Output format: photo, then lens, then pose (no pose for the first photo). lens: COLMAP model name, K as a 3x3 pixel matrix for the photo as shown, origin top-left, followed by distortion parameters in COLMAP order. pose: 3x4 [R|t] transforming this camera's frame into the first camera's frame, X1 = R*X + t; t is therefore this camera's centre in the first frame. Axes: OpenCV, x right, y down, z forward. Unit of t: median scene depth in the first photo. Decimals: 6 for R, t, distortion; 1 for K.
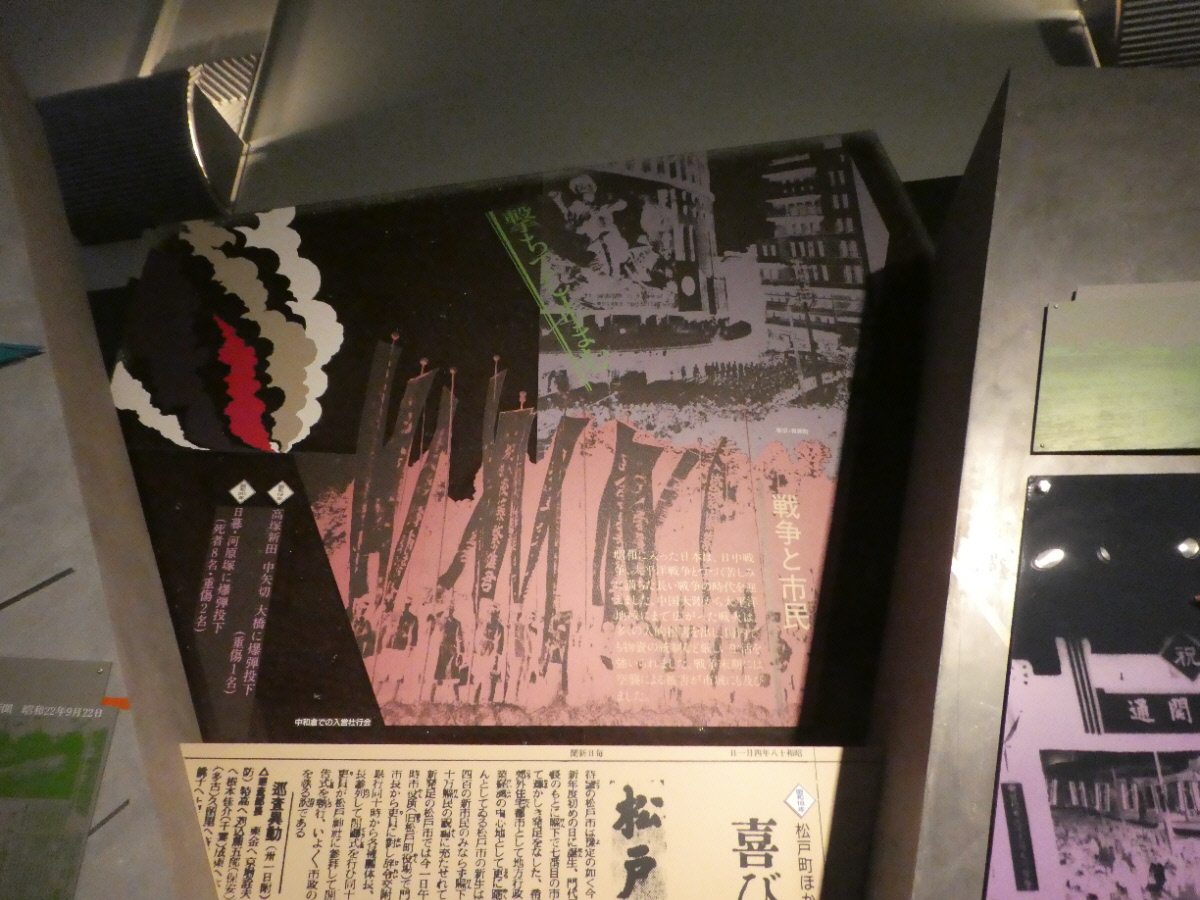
lens RADIAL K [[889.3, 0, 600.6], [0, 889.3, 421.6], [0, 0, 1]] dist [-0.009720, -0.005691]
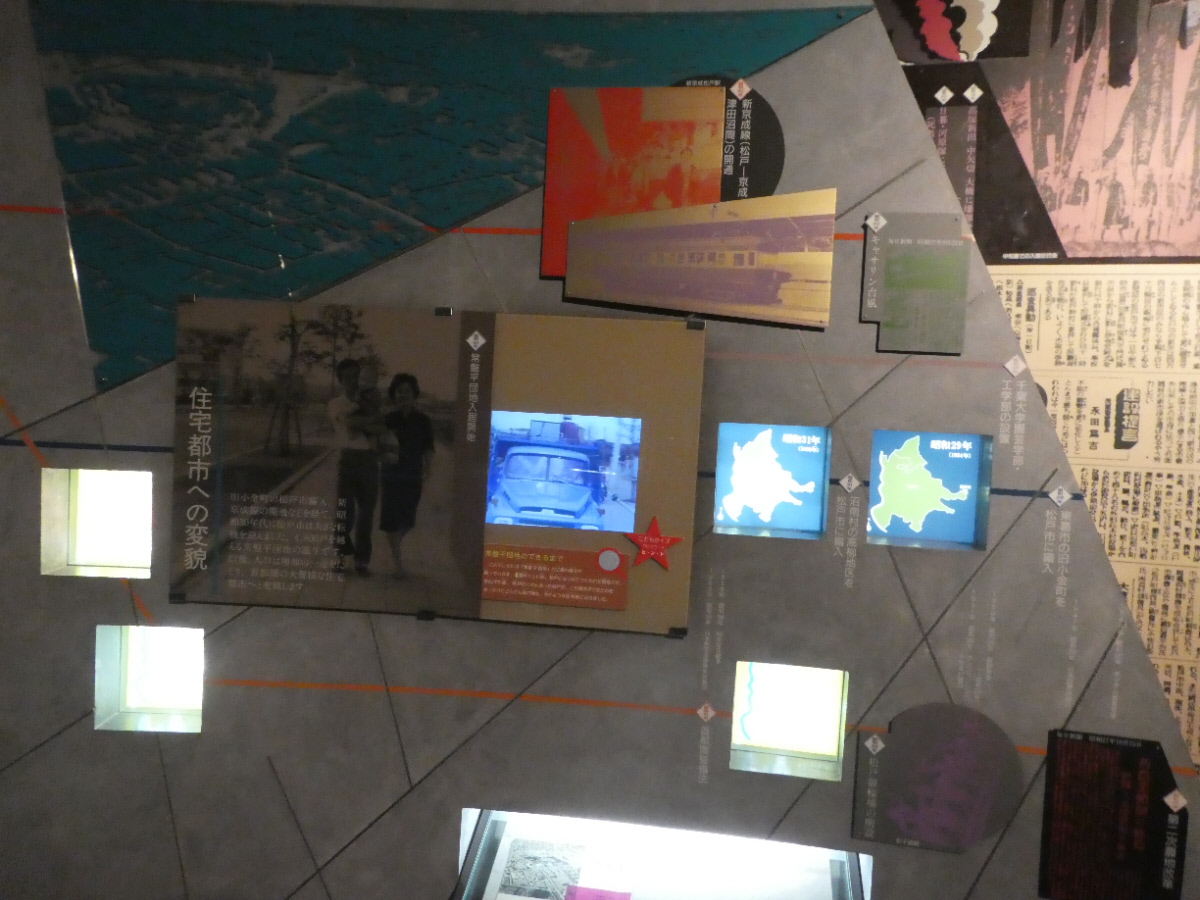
lens RADIAL K [[857.4, 0, 640.0], [0, 857.4, 425.5], [0, 0, 1]] dist [-0.012270, -0.000126]
pose [[0.932516, 0.049313, -0.357745, -0.449355], [0.121375, 0.890206, 0.439092, -0.133594], [0.340120, -0.452882, 0.824146, -0.614747]]
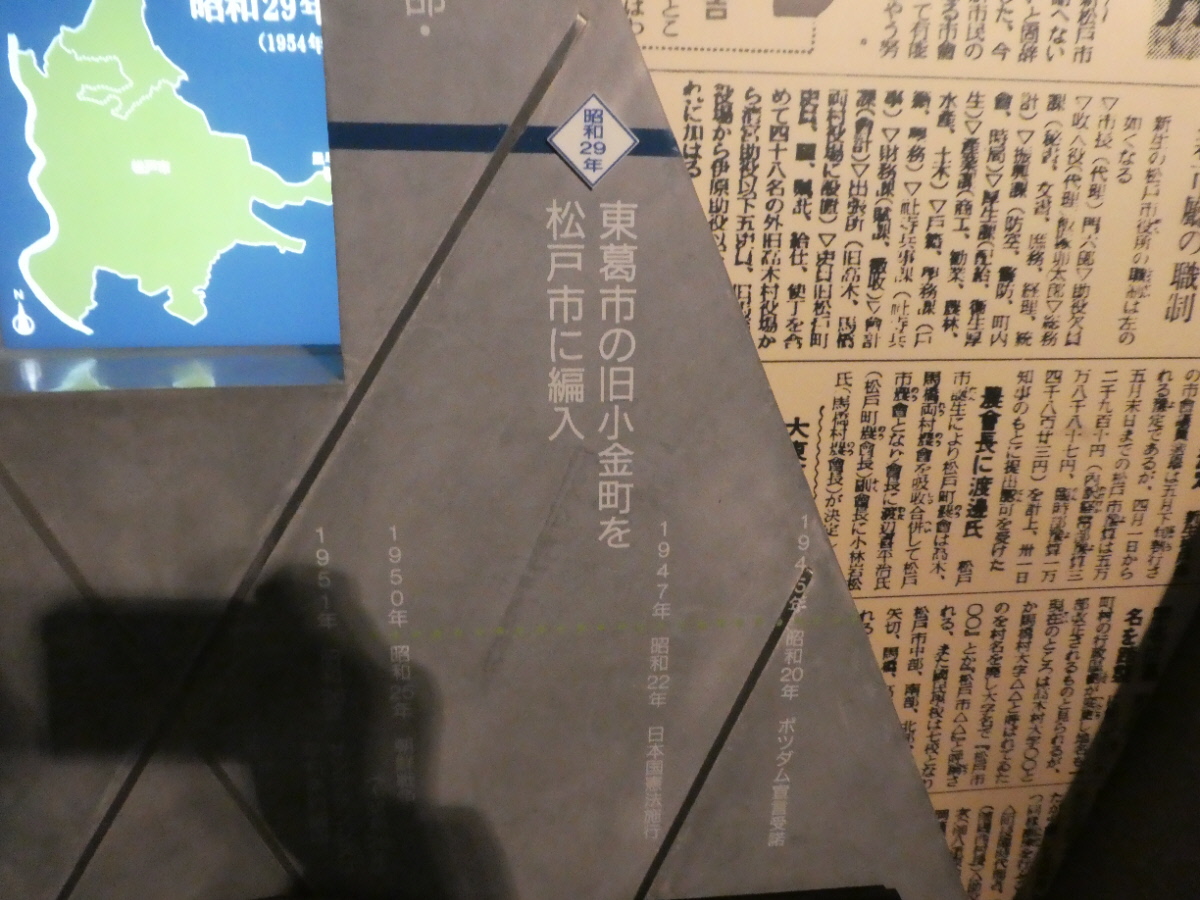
lens RADIAL K [[932.1, 0, 627.7], [0, 932.1, 438.1], [0, 0, 1]] dist [-0.010311, -0.006130]
pose [[0.999823, 0.010425, 0.015630, -0.297126], [-0.018177, 0.747198, 0.664353, 0.488624], [-0.004753, -0.664520, 0.747255, 0.329623]]
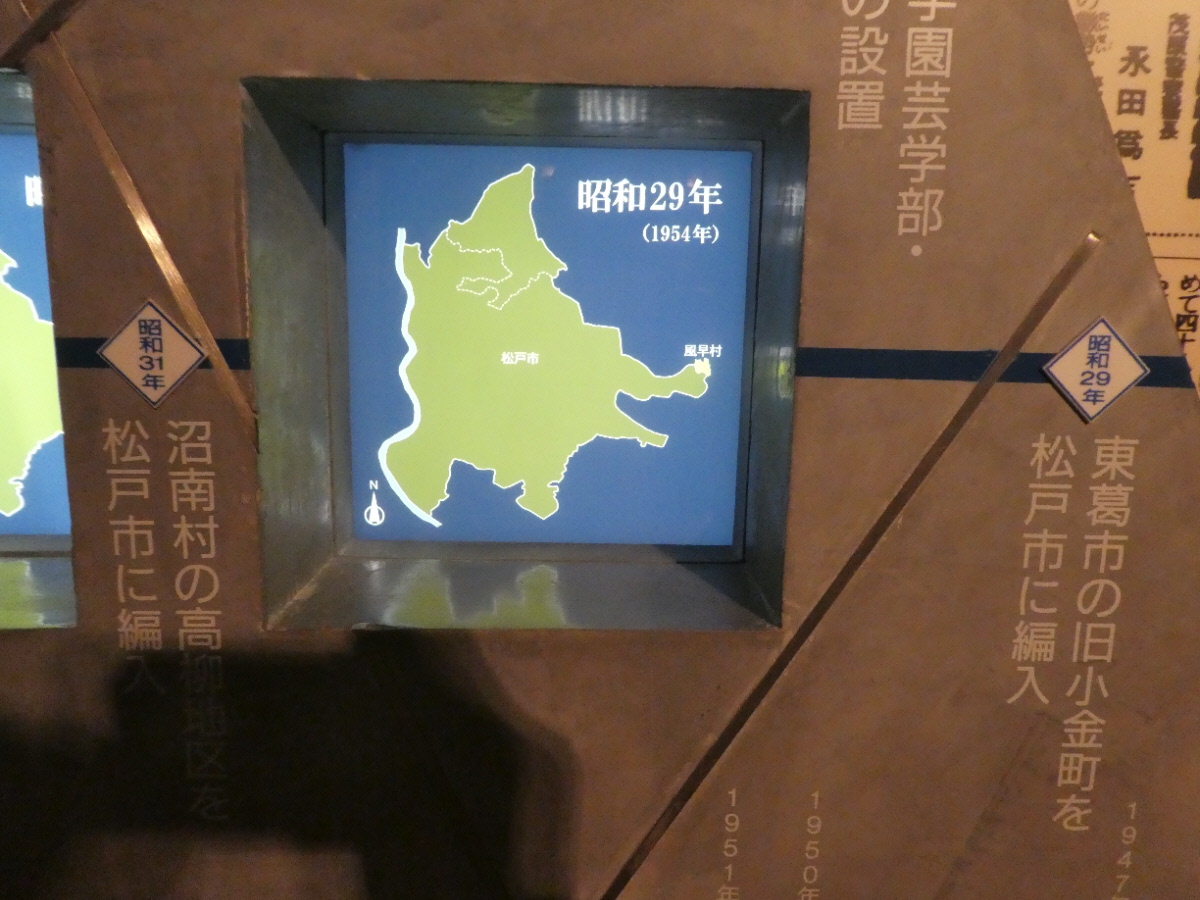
lens RADIAL K [[932.1, 0, 627.7], [0, 932.1, 438.1], [0, 0, 1]] dist [-0.010311, -0.006130]
pose [[0.992552, 0.039891, -0.115101, -0.430670], [0.034760, 0.812838, 0.581451, 0.473762], [0.116754, -0.581122, 0.805398, 0.396020]]
